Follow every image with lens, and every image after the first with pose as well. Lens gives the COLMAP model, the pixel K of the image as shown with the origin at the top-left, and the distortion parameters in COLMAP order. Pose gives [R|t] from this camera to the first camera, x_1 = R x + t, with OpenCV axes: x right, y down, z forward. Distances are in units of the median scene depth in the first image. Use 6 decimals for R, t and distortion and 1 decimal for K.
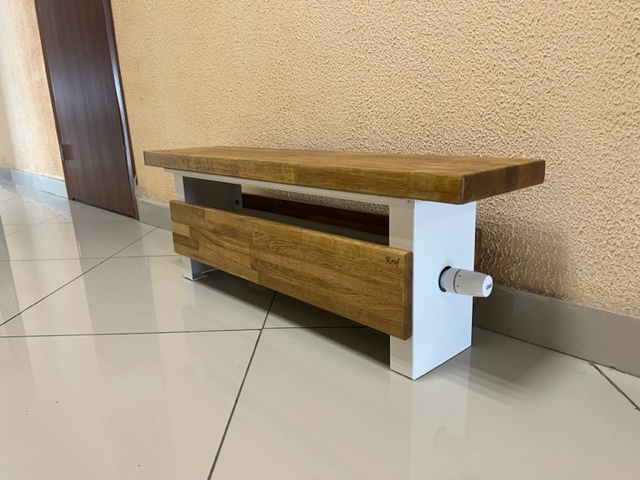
lens RADIAL K [[481.7, 0, 323.1], [0, 481.7, 238.0], [0, 0, 1]] dist [0.050564, -0.023528]
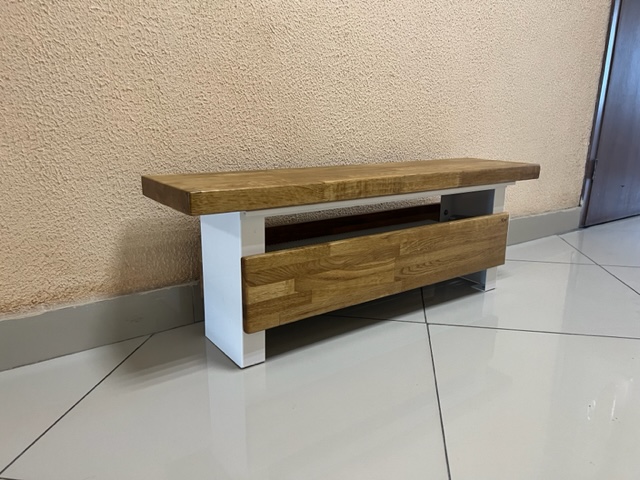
lens RADIAL K [[488.7, 0, 321.5], [0, 488.7, 241.7], [0, 0, 1]] dist [0.050892, -0.027316]
pose [[0.120262, -0.213815, 0.969443, -1.259752], [0.225578, 0.956872, 0.183058, -0.264381], [-0.966774, 0.196670, 0.163308, 1.045102]]
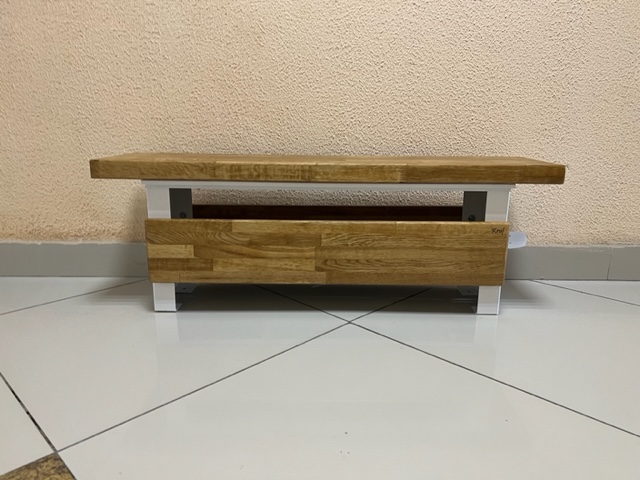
lens RADIAL K [[481.7, 0, 319.6], [0, 481.7, 240.6], [0, 0, 1]] dist [0.050564, -0.023528]
pose [[0.688232, -0.138927, 0.712065, -0.932264], [0.147605, 0.987779, 0.050056, -0.053709], [-0.710317, 0.070654, 0.700327, 0.299328]]
